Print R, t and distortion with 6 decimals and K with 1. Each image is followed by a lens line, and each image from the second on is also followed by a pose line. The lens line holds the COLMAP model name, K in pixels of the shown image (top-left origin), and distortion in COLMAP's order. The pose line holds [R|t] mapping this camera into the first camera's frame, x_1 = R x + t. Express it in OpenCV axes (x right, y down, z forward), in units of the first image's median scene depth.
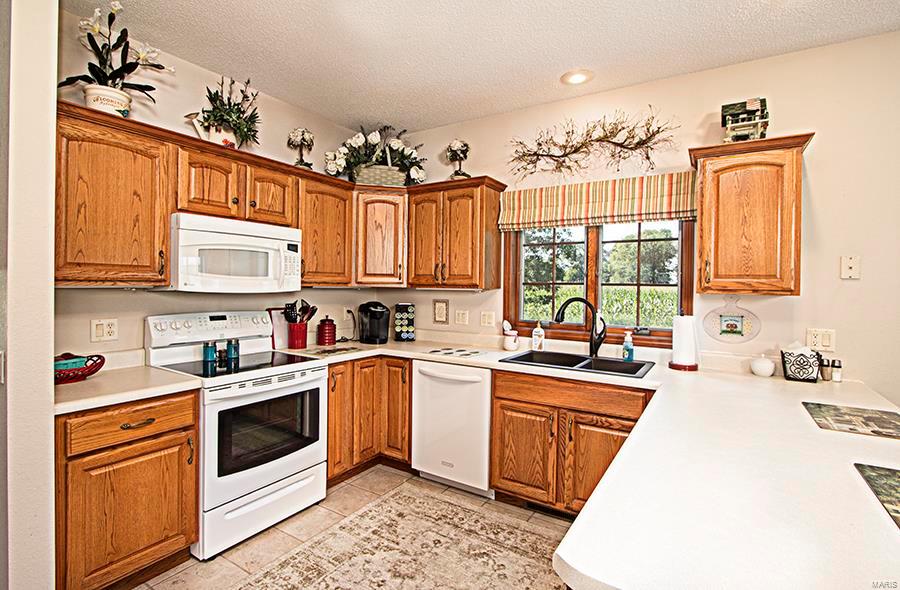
lens RADIAL K [[424.7, 0, 458.9], [0, 424.7, 288.7], [0, 0, 1]] dist [-0.014878, 0.001661]
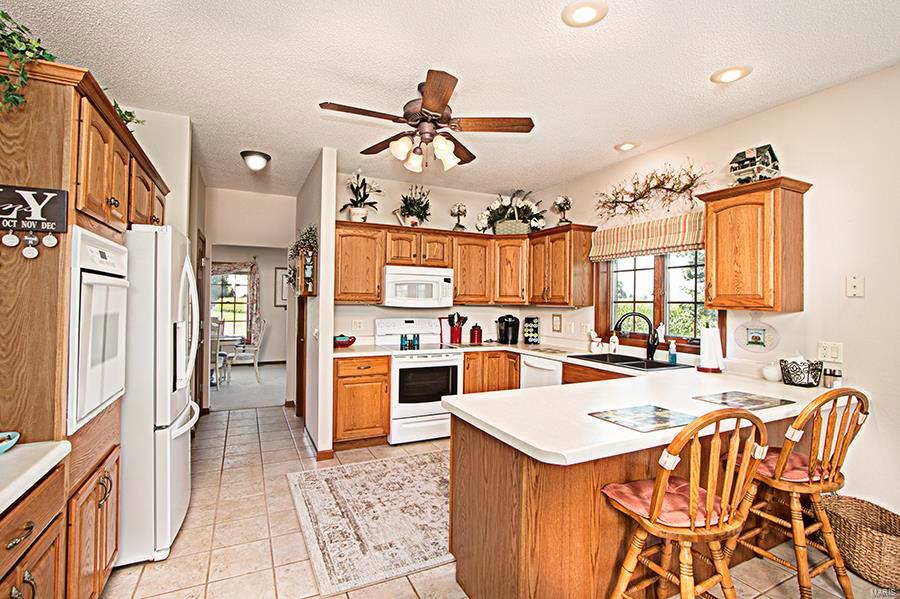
lens RADIAL K [[425.8, 0, 454.4], [0, 425.8, 298.8], [0, 0, 1]] dist [-0.011521, 0.000166]
pose [[0.848143, -0.005297, -0.529740, 0.516947], [-0.006432, 0.999773, -0.020295, 0.008823], [0.529728, 0.020620, 0.847917, -0.397237]]
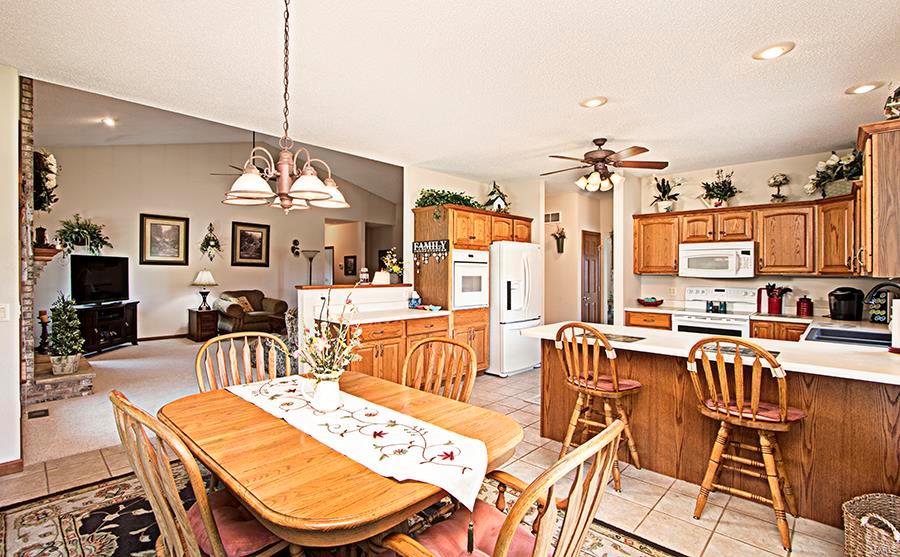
lens RADIAL K [[424.5, 0, 422.9], [0, 424.5, 270.9], [0, 0, 1]] dist [-0.015872, 0.001174]
pose [[-0.251095, -0.017067, -0.967812, 1.653187], [-0.019390, 0.999733, -0.012599, 0.027779], [0.967768, 0.015602, -0.251359, 0.143086]]
